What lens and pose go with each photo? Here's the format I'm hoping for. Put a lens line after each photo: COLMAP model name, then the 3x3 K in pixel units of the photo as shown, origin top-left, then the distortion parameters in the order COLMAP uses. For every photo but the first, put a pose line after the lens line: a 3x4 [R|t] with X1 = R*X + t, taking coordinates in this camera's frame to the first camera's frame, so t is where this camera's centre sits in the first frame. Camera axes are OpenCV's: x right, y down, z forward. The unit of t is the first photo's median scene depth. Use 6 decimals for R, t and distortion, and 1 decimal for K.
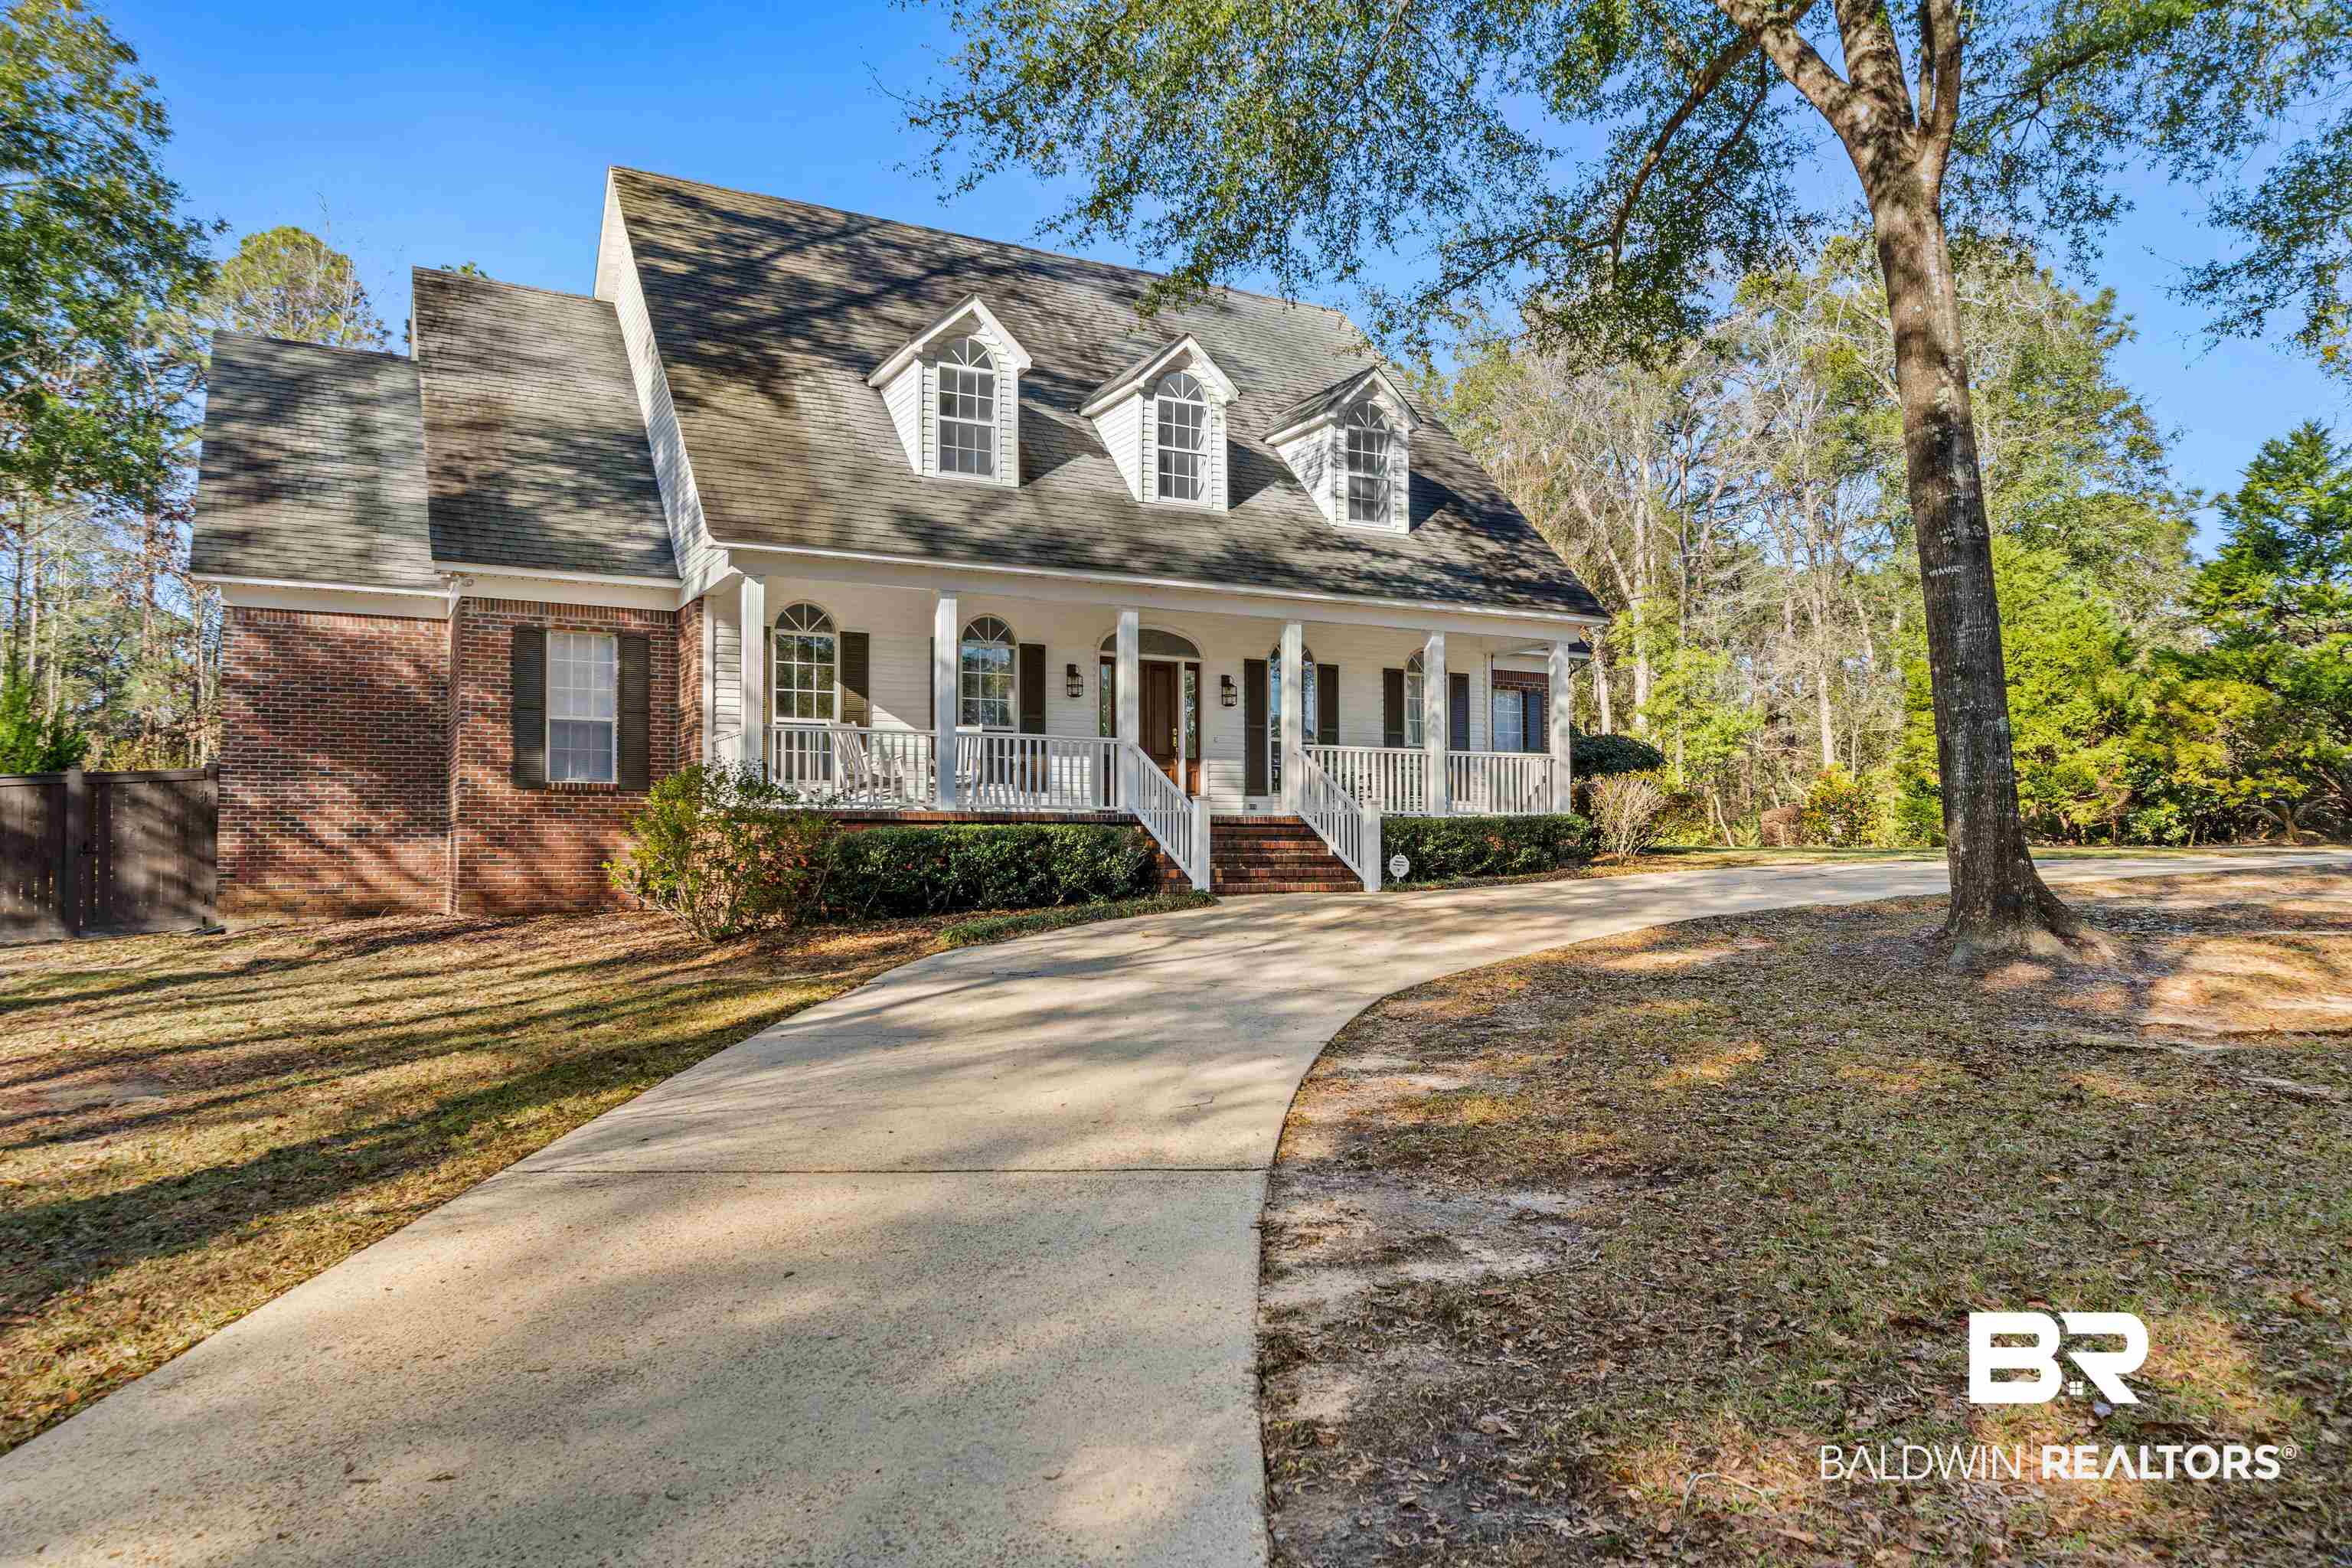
lens RADIAL K [[1664.6, 0, 1158.5], [0, 1664.6, 785.5], [0, 0, 1]] dist [-0.025510, 0.010709]
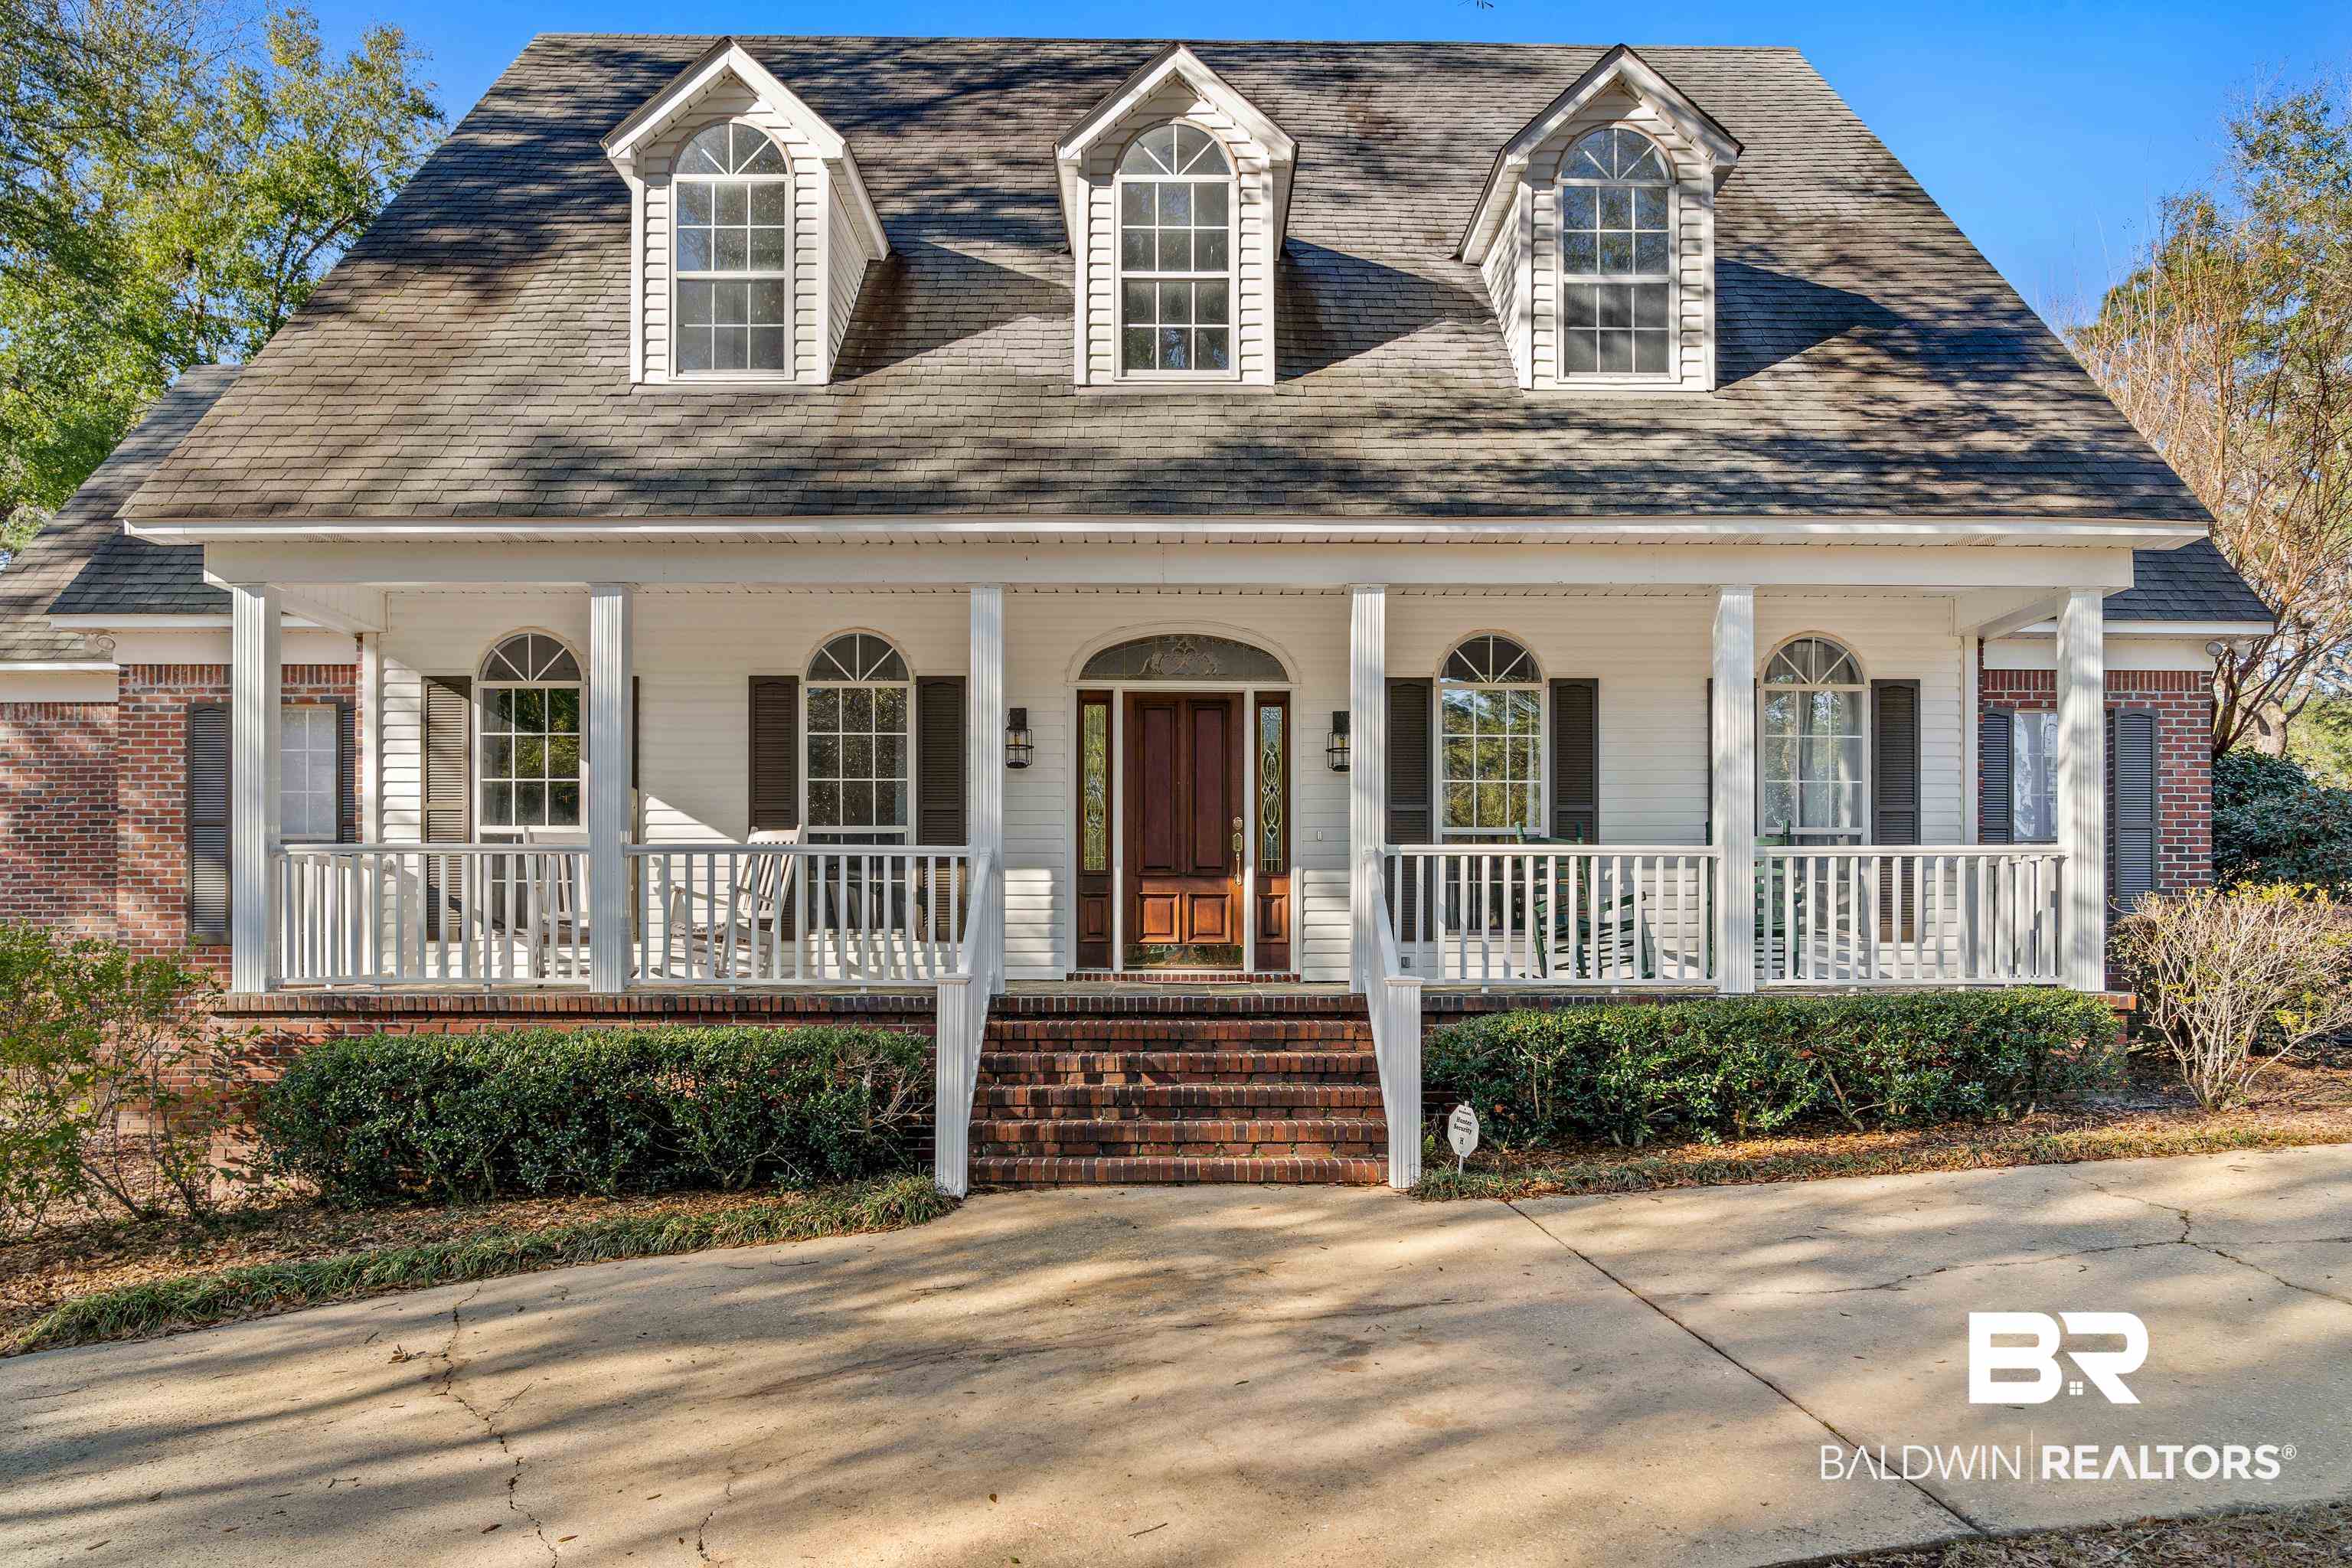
lens RADIAL K [[1664.6, 0, 1193.1], [0, 1664.6, 910.5], [0, 0, 1]] dist [-0.025510, 0.010709]
pose [[0.881930, -0.006082, -0.471341, 0.248526], [0.020063, 0.999495, 0.024644, -0.017894], [0.470953, -0.031191, 0.881606, 0.525417]]
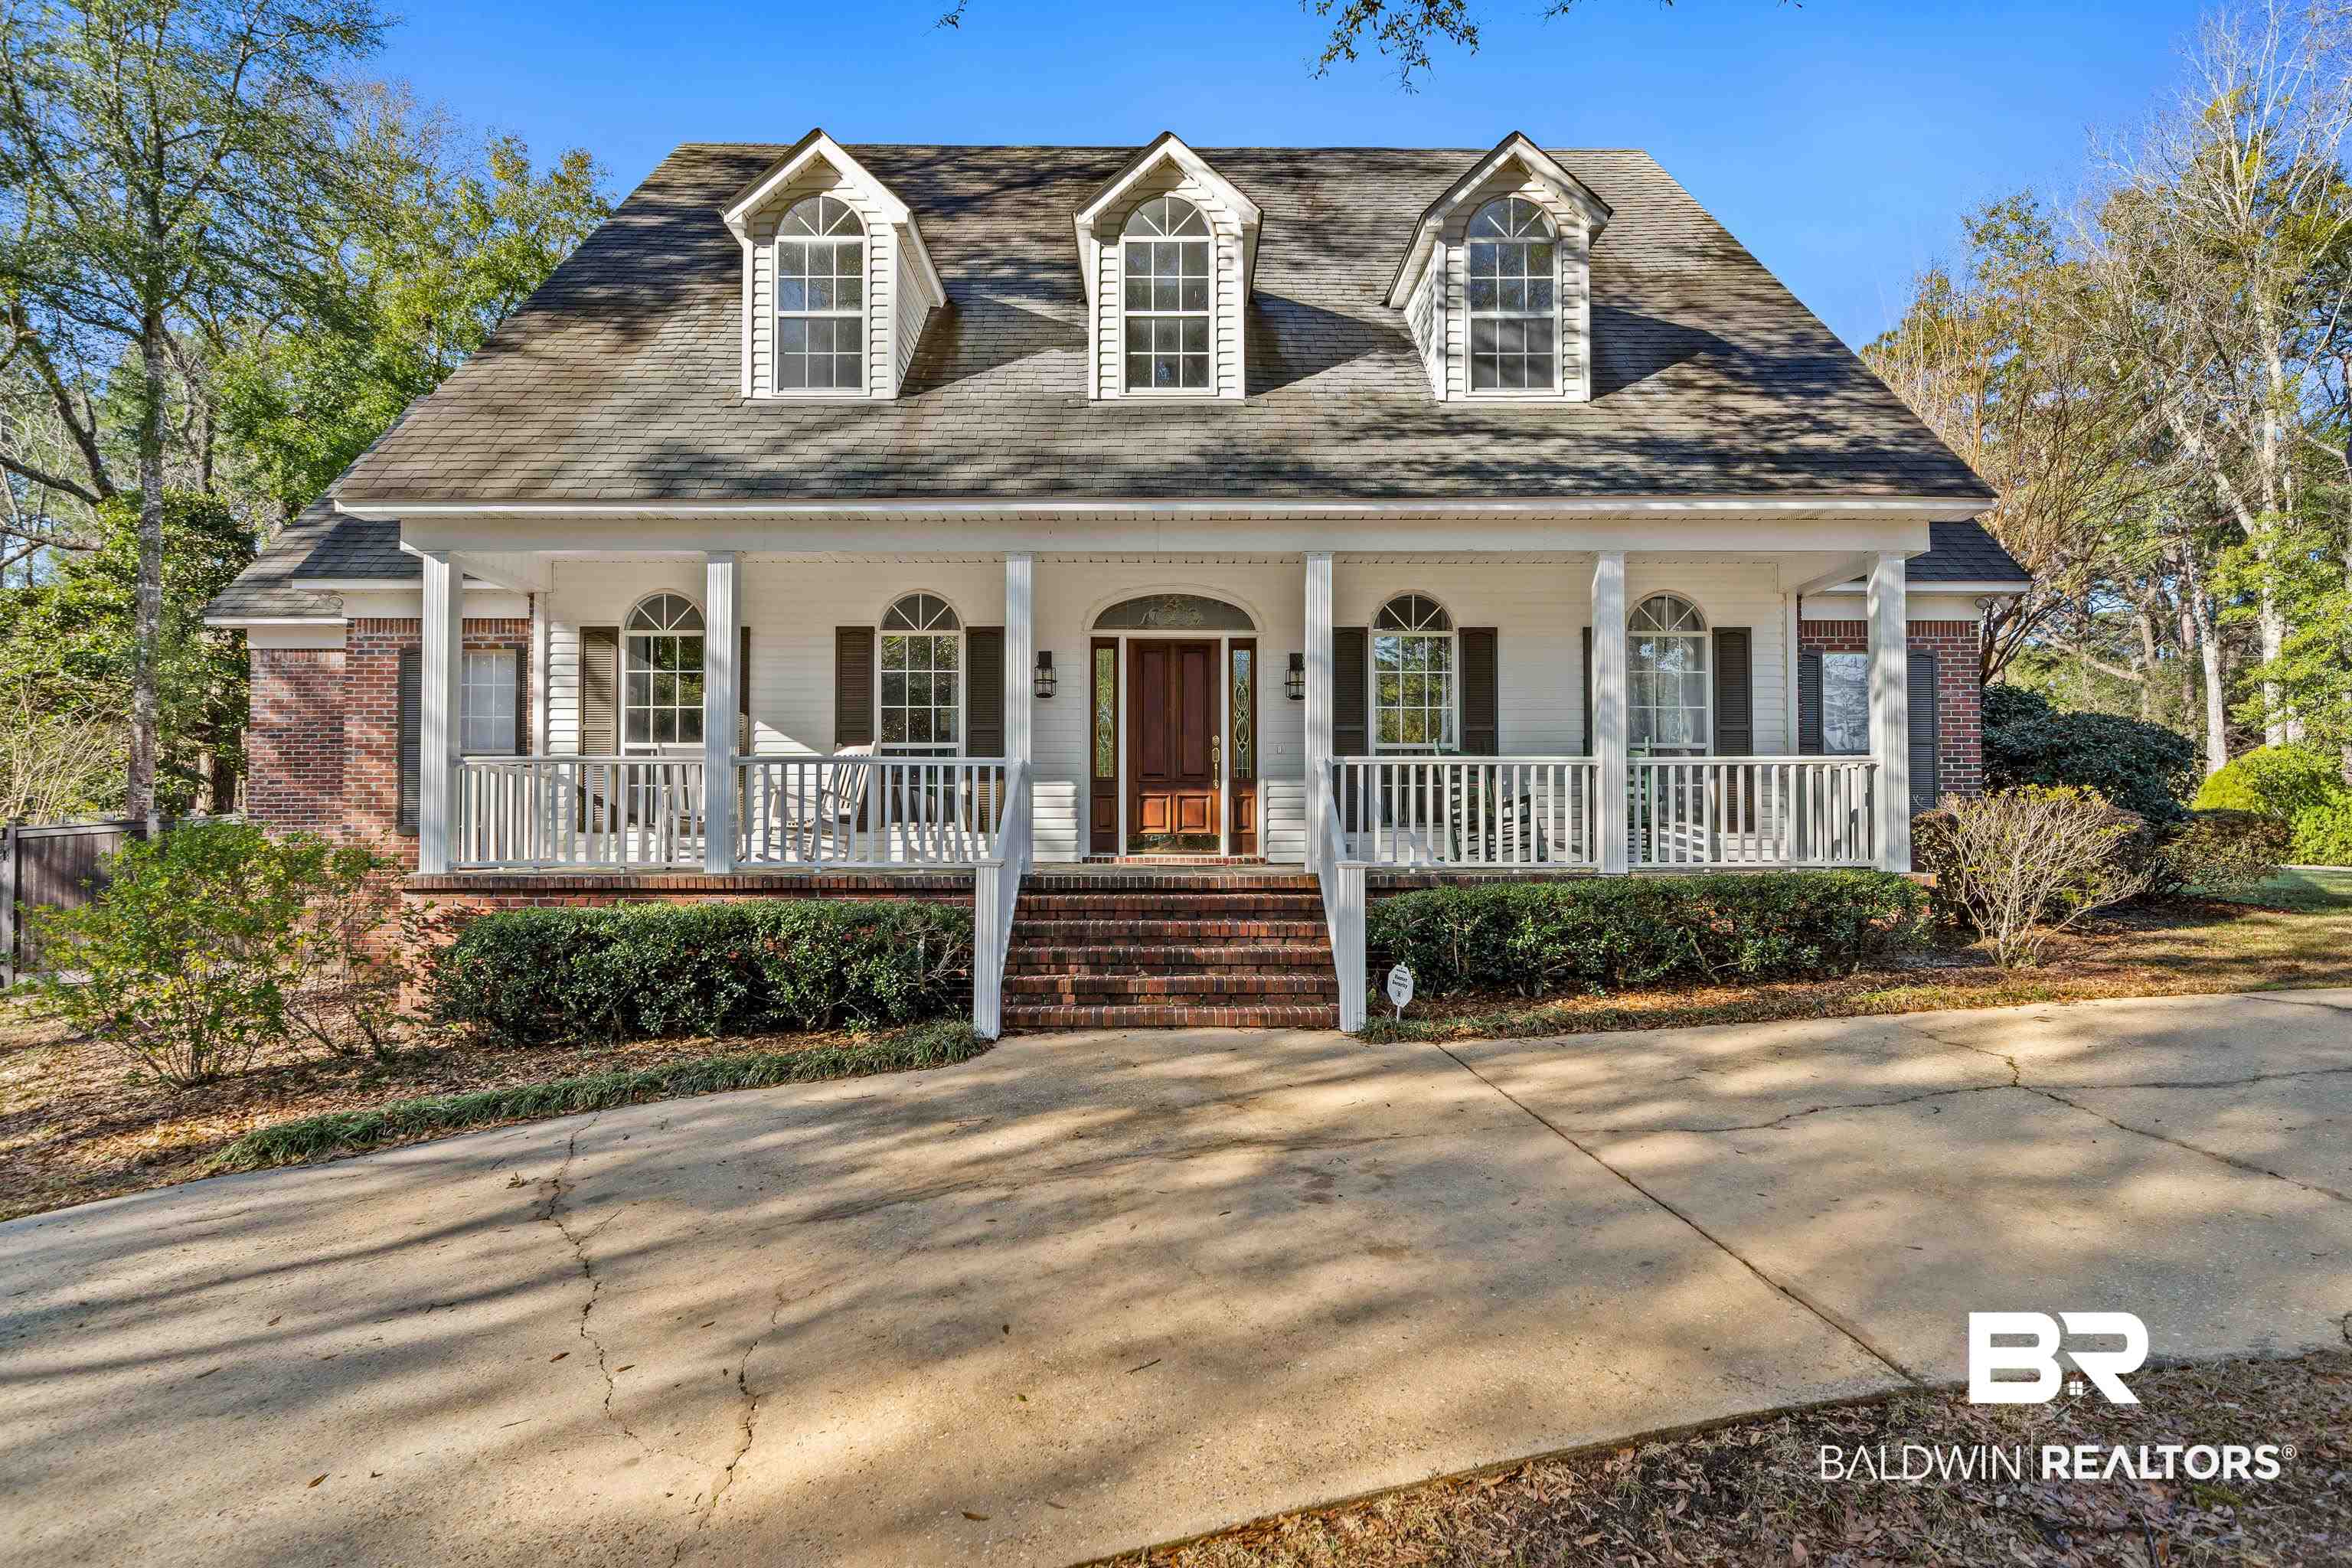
lens RADIAL K [[1245.3, 0, 1177.5], [0, 1245.3, 786.2], [0, 0, 1]] dist [-0.000544, -0.000994]
pose [[0.880602, -0.015701, -0.473597, 0.238695], [0.020958, 0.999763, 0.005823, -0.017025], [0.473393, -0.015053, 0.880723, 0.543505]]
